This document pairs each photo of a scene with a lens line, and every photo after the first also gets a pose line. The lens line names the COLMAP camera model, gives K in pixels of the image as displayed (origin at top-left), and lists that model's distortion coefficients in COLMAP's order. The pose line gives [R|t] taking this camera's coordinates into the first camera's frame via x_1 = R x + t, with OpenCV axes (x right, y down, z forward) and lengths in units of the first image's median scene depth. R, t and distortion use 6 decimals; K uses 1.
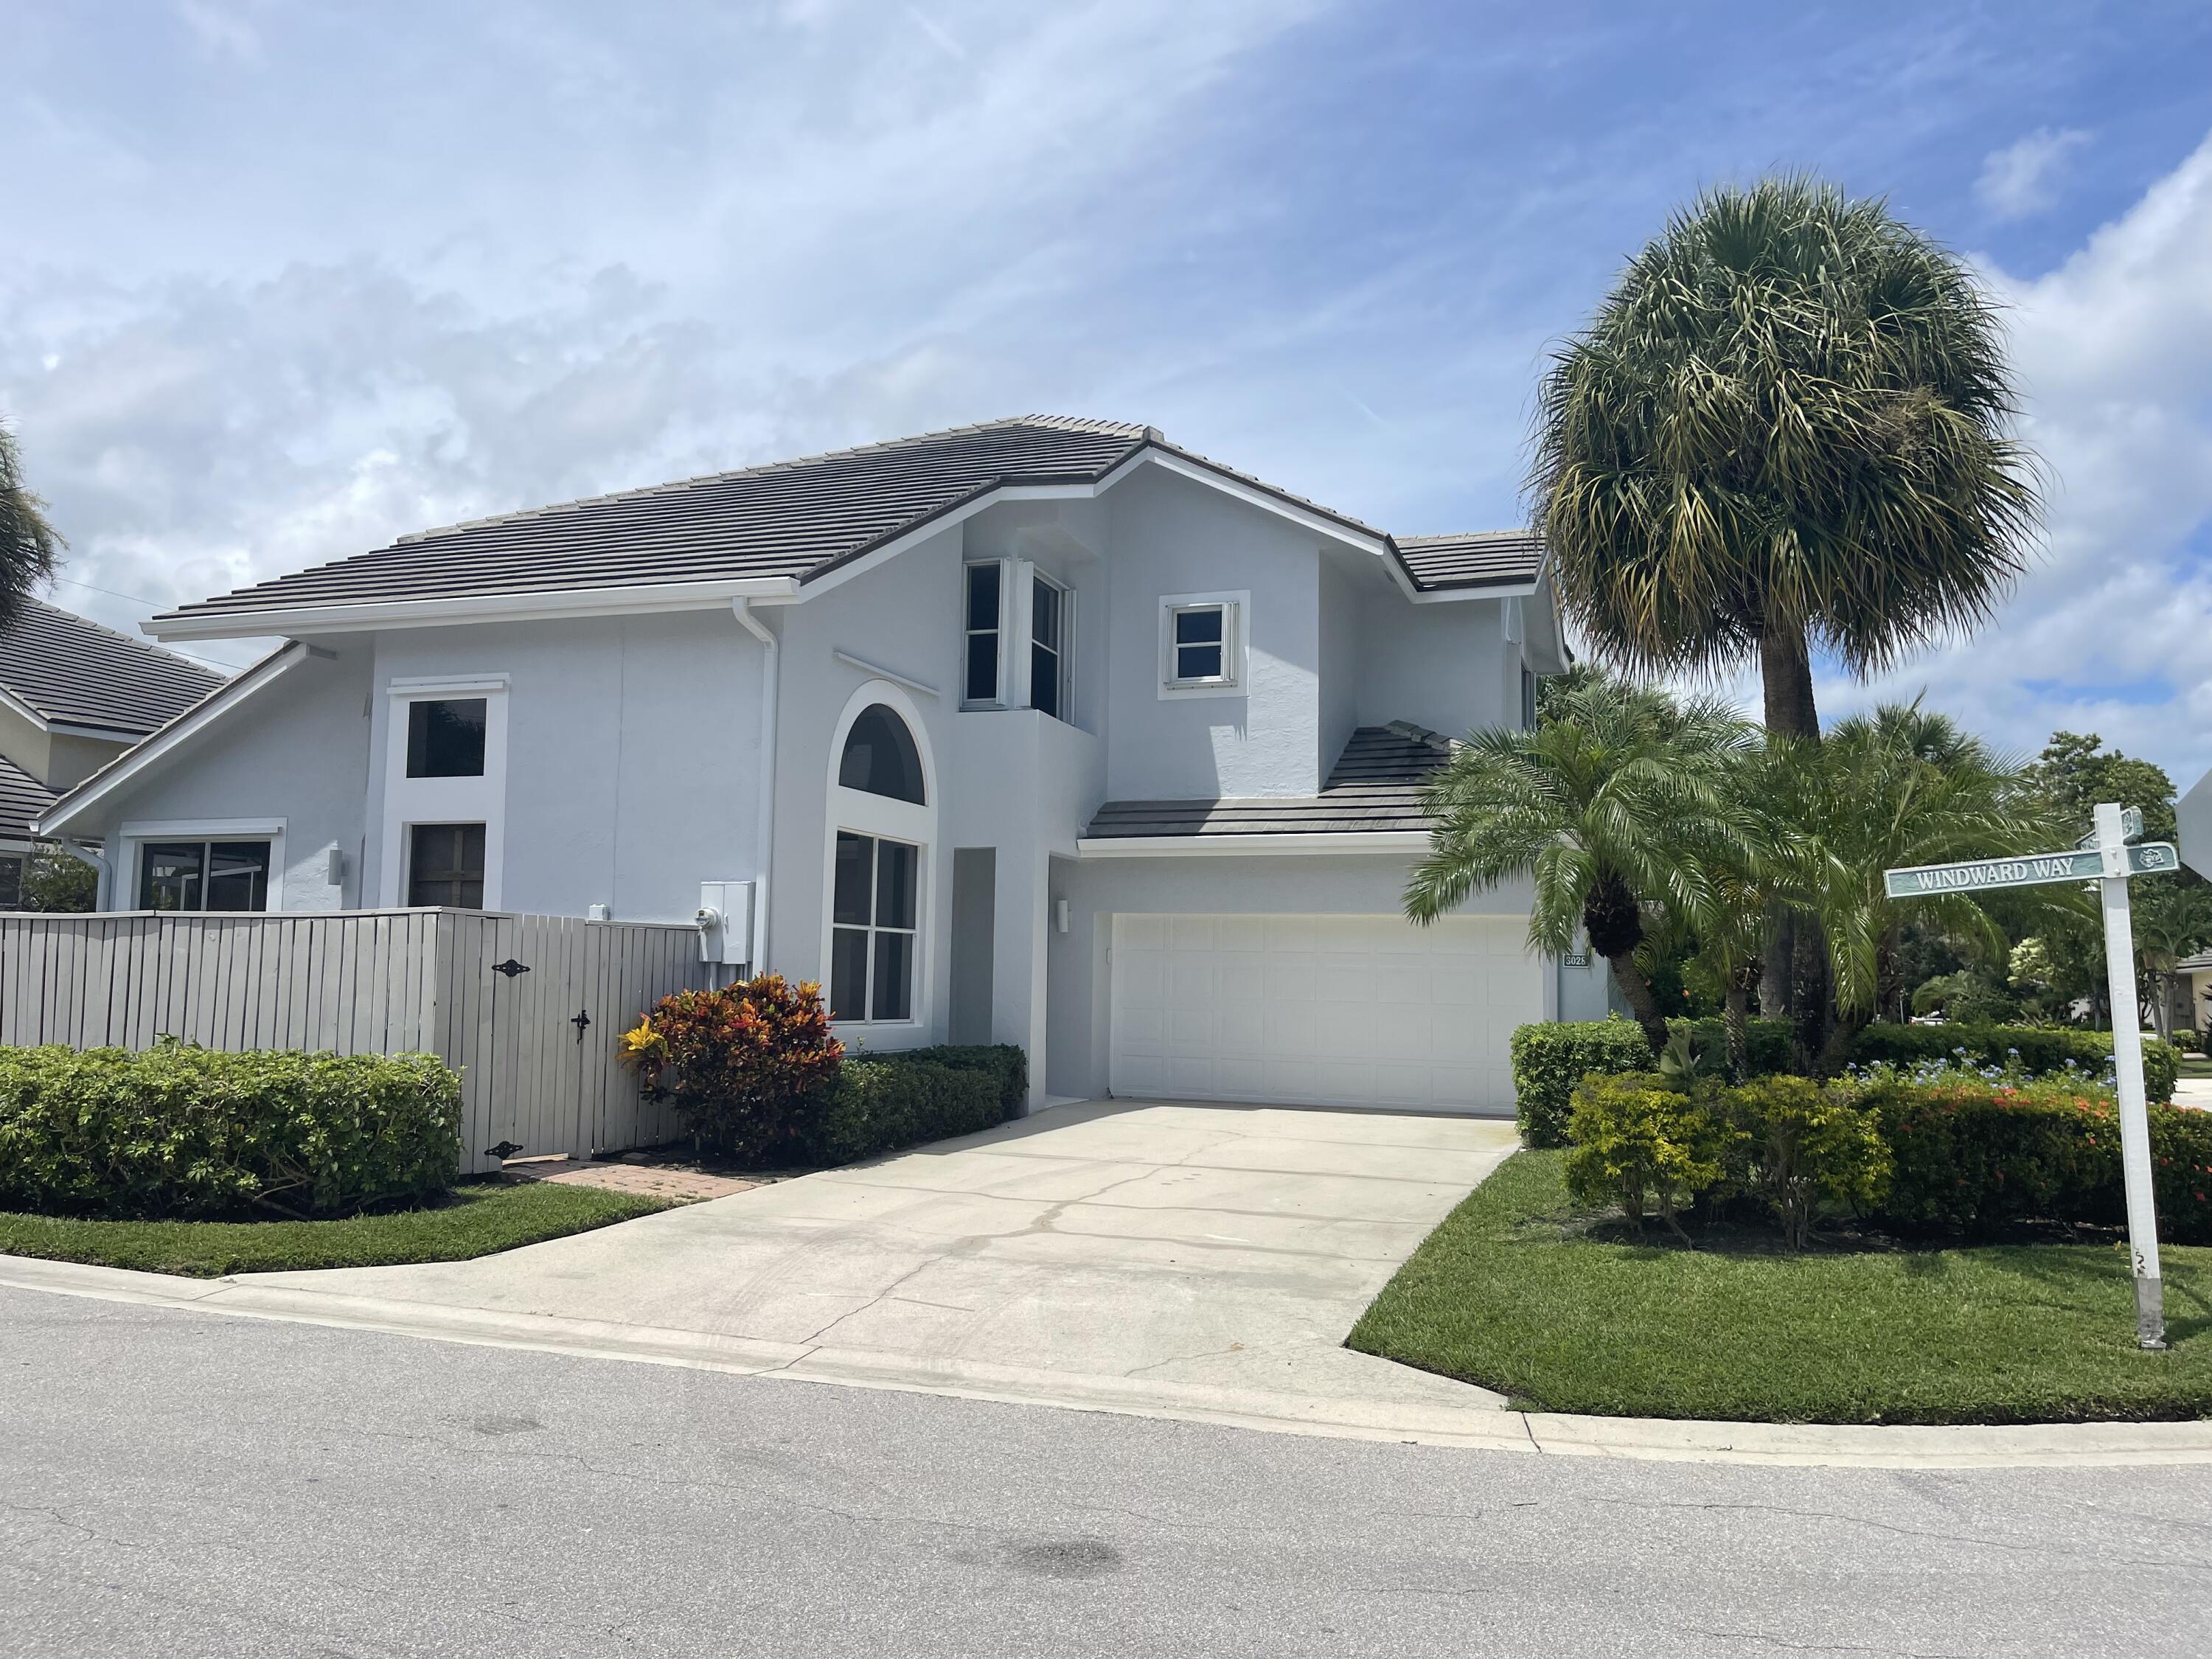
lens RADIAL K [[1644.8, 0, 1101.9], [0, 1644.8, 837.3], [0, 0, 1]] dist [0.028990, -0.001733]
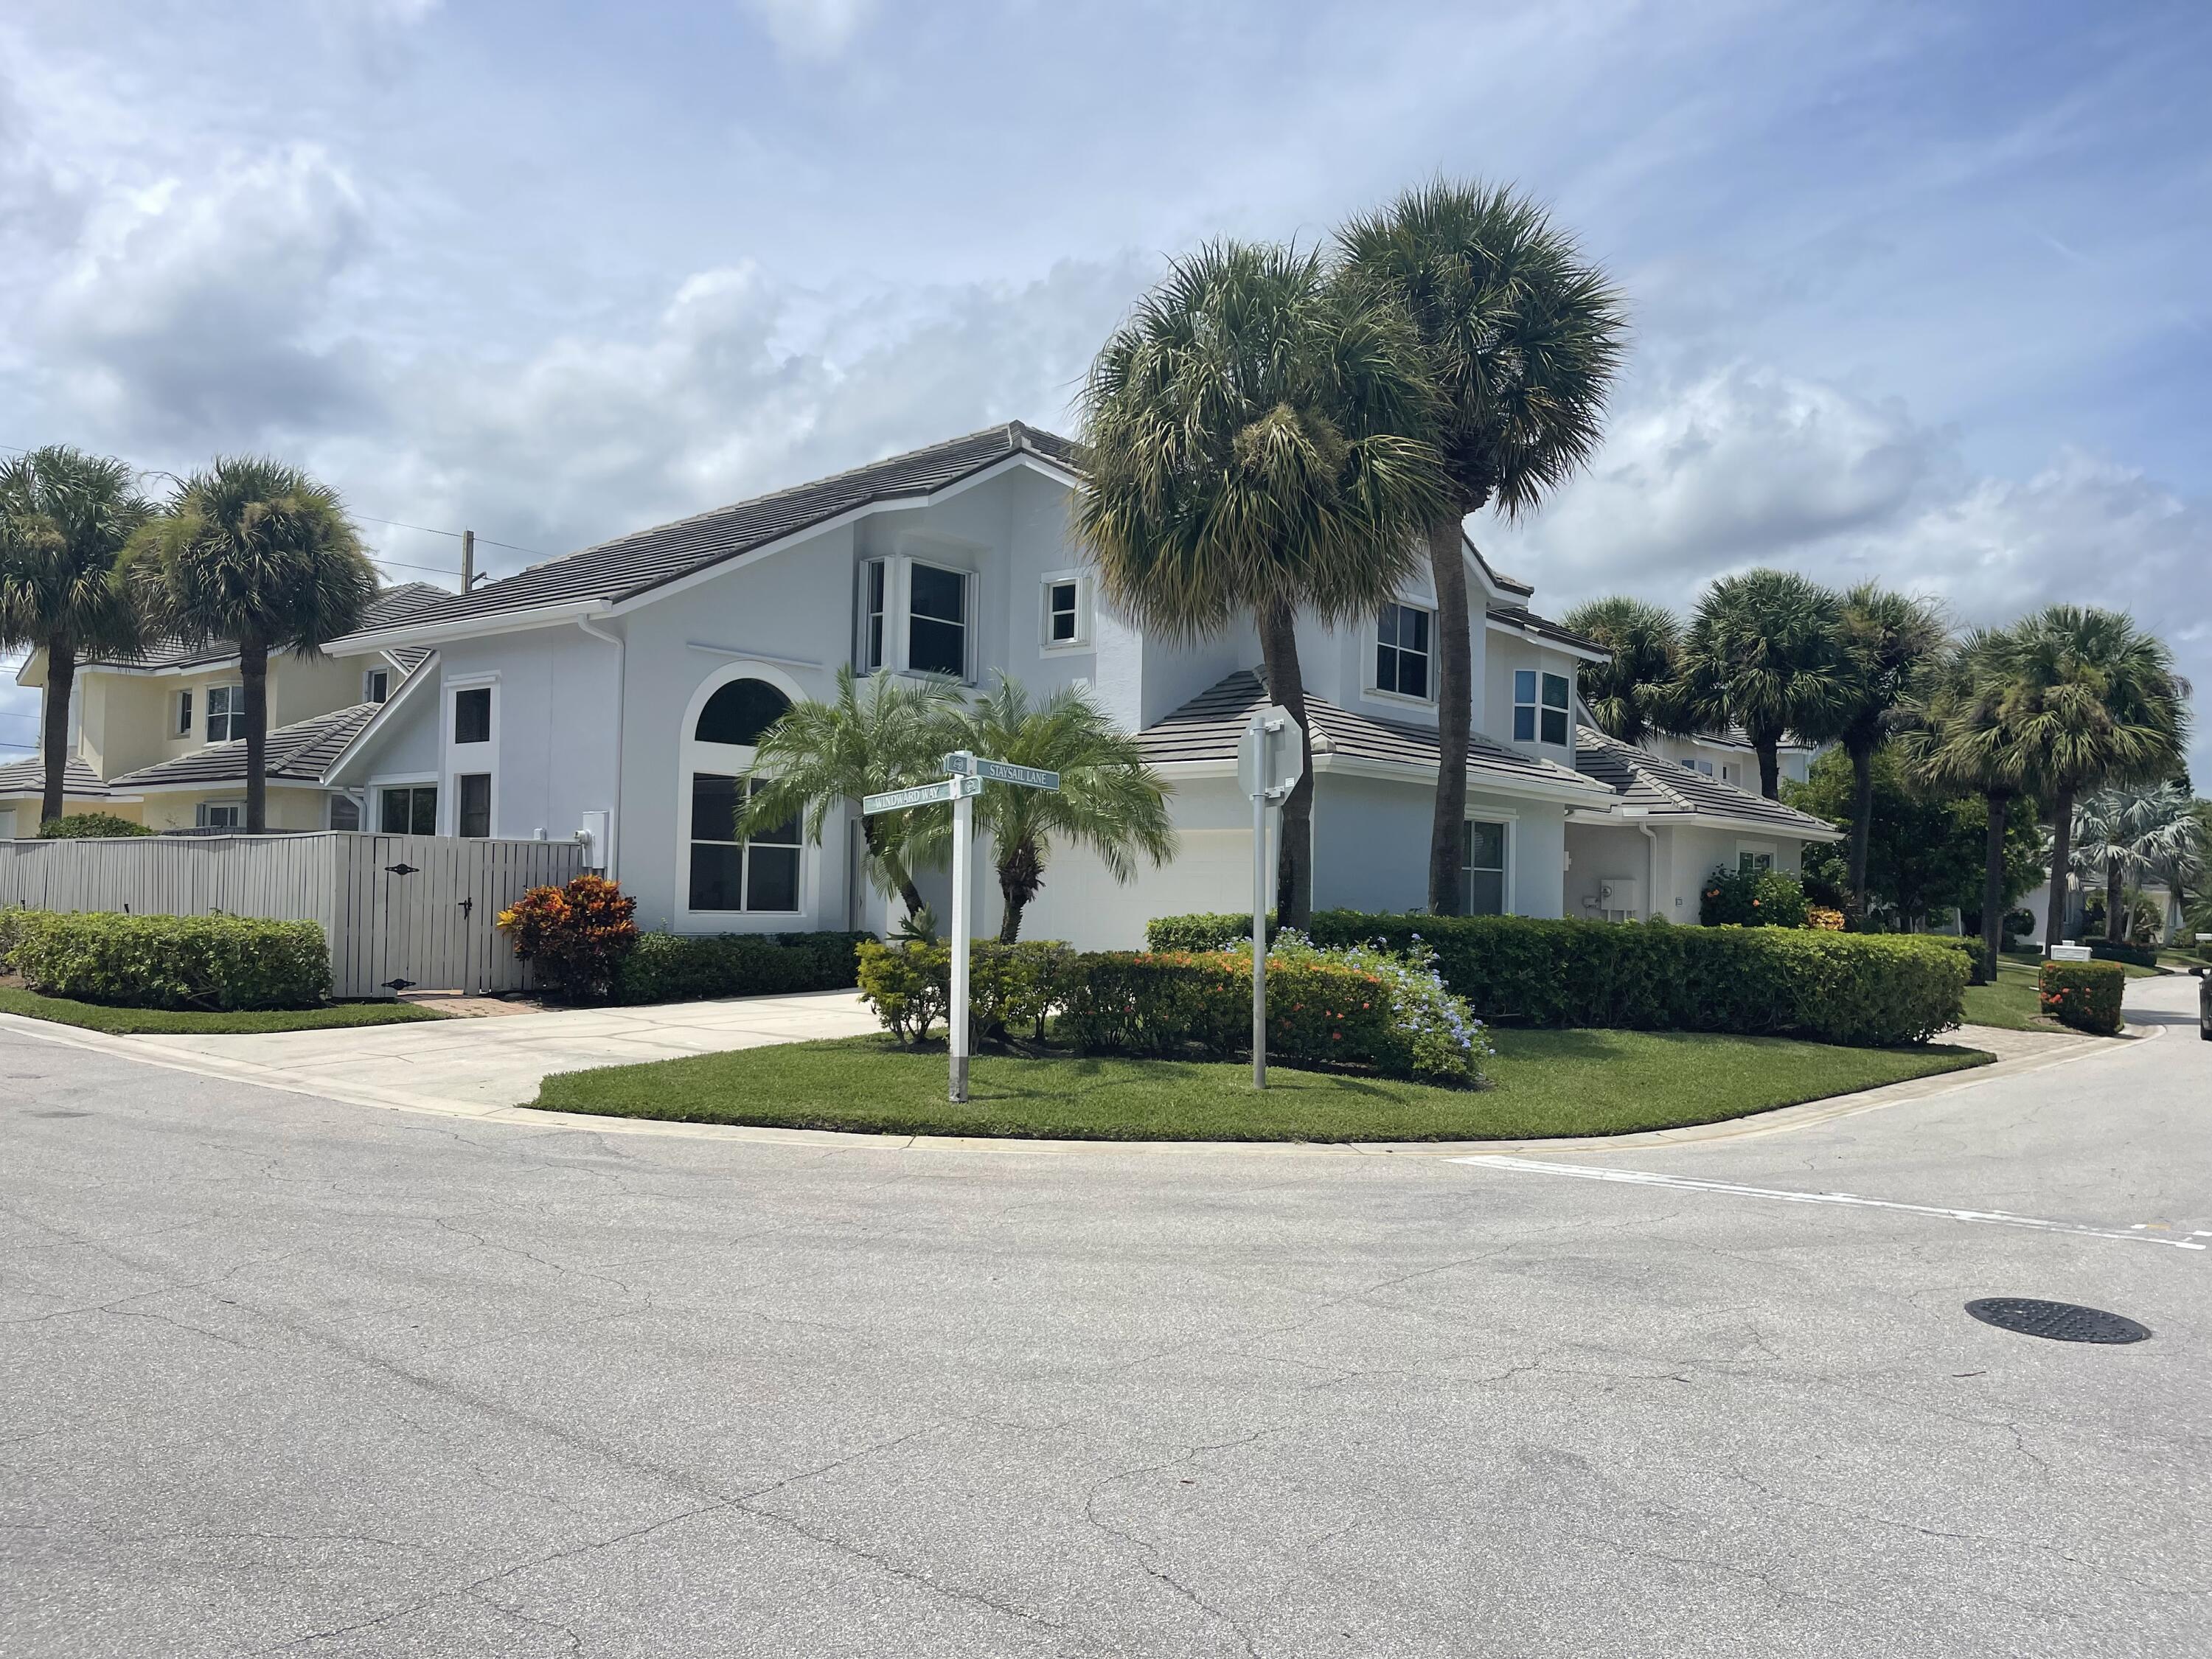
lens RADIAL K [[1644.8, 0, 1101.9], [0, 1644.8, 837.3], [0, 0, 1]] dist [0.028990, -0.001733]
pose [[0.940918, -0.008987, -0.338515, 0.683308], [0.024461, 0.998840, 0.041472, 0.000380], [0.337750, -0.047302, 0.940047, -0.209356]]
